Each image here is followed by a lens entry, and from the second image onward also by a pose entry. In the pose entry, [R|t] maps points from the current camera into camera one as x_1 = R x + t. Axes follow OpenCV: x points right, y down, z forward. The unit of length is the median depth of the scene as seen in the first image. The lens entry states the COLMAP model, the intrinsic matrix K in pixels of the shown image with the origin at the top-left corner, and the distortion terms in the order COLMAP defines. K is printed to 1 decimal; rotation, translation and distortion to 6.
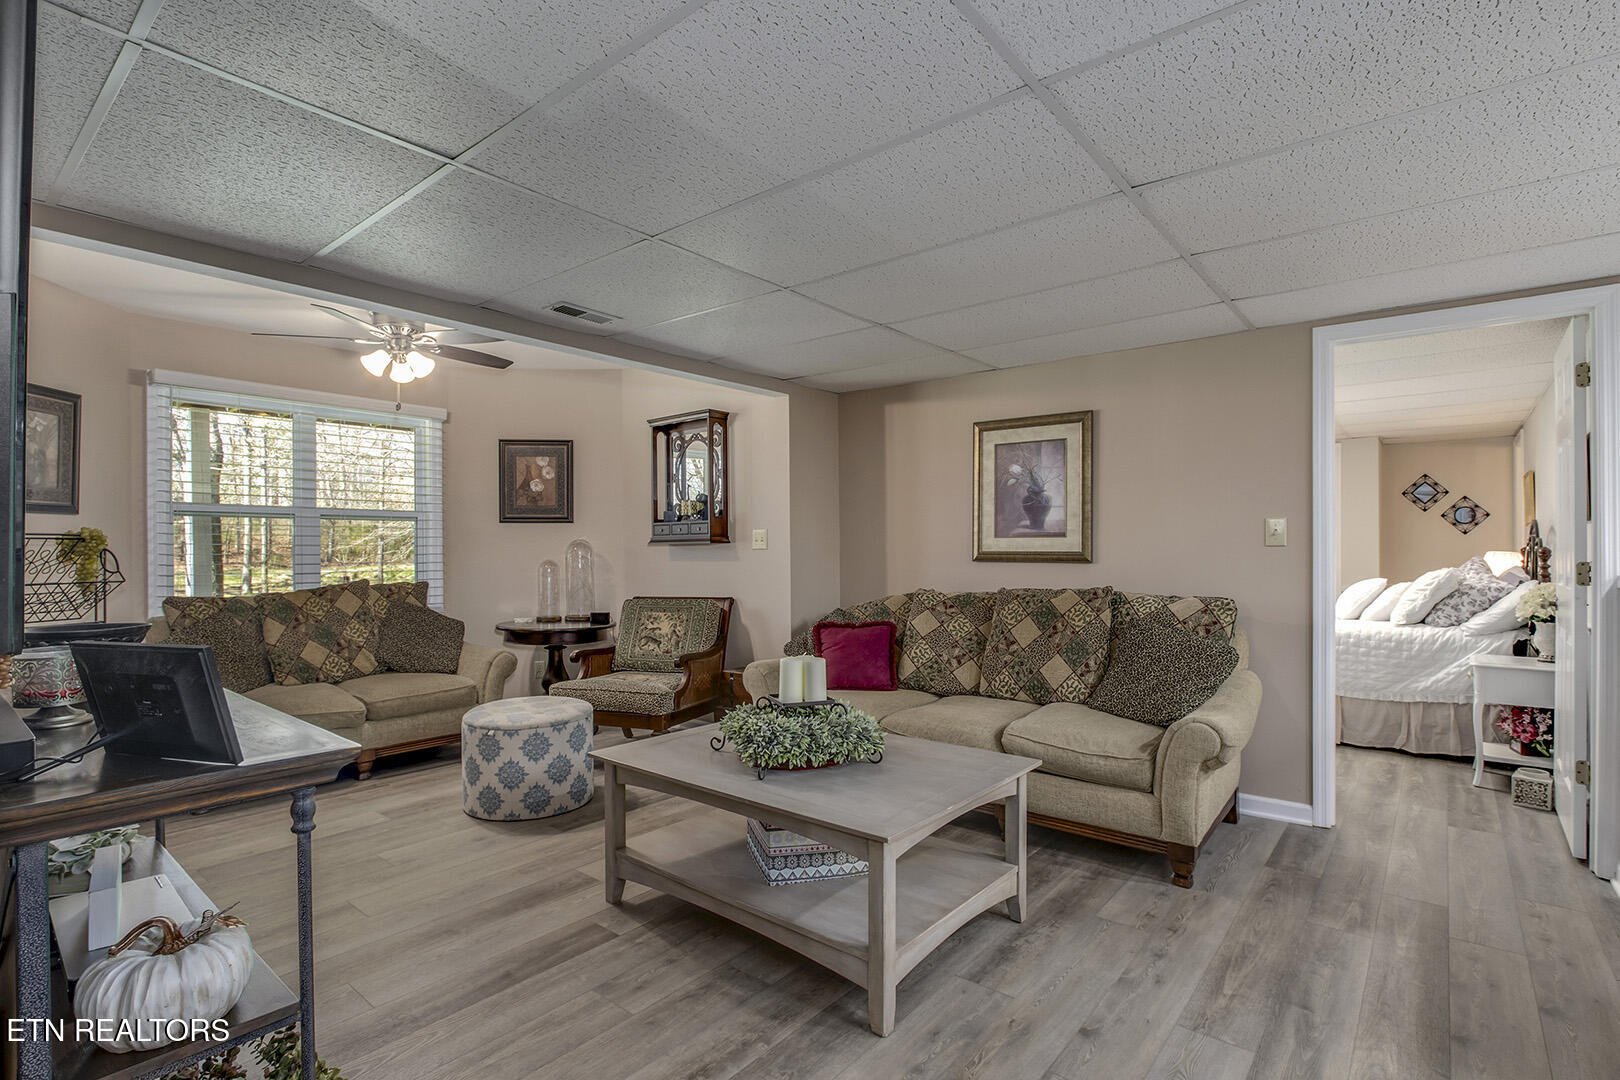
lens RADIAL K [[782.3, 0, 818.0], [0, 782.3, 547.3], [0, 0, 1]] dist [-0.012530, 0.000066]
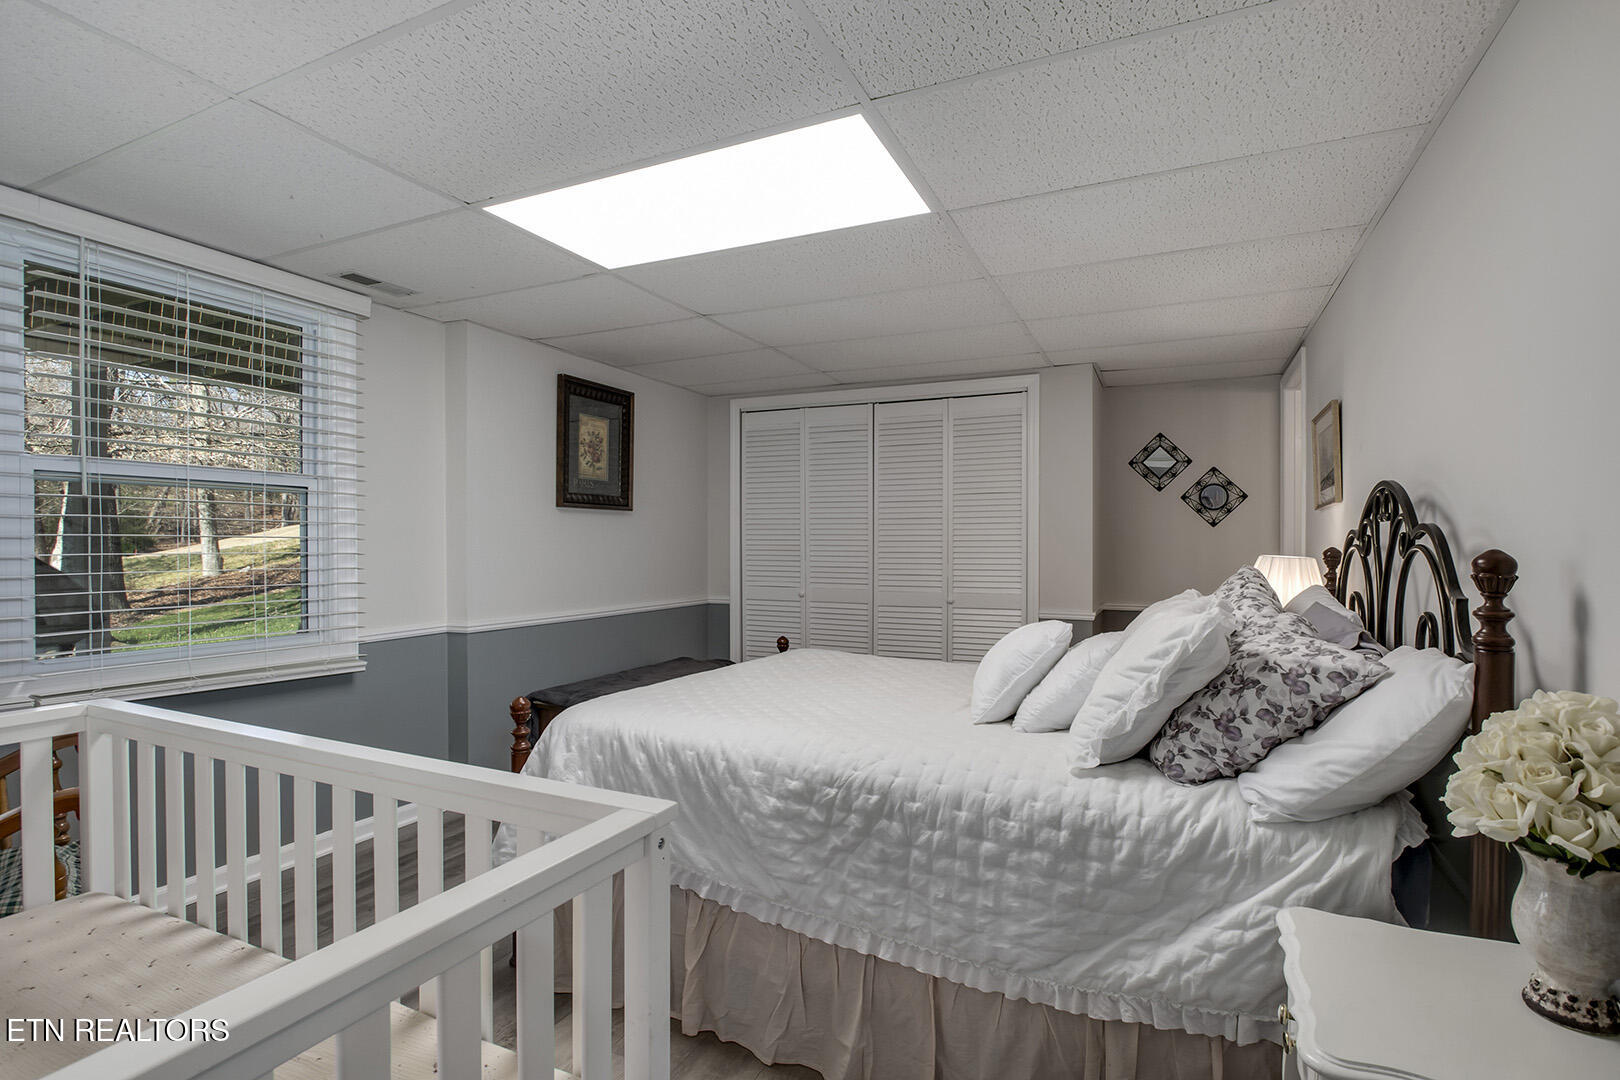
lens RADIAL K [[782.3, 0, 813.4], [0, 782.3, 543.6], [0, 0, 1]] dist [-0.012530, 0.000066]
pose [[0.970958, 0.006931, 0.239150, 0.555432], [-0.007148, 0.999974, 0.000040, -0.000850], [-0.239144, -0.001748, 0.970983, 0.701215]]
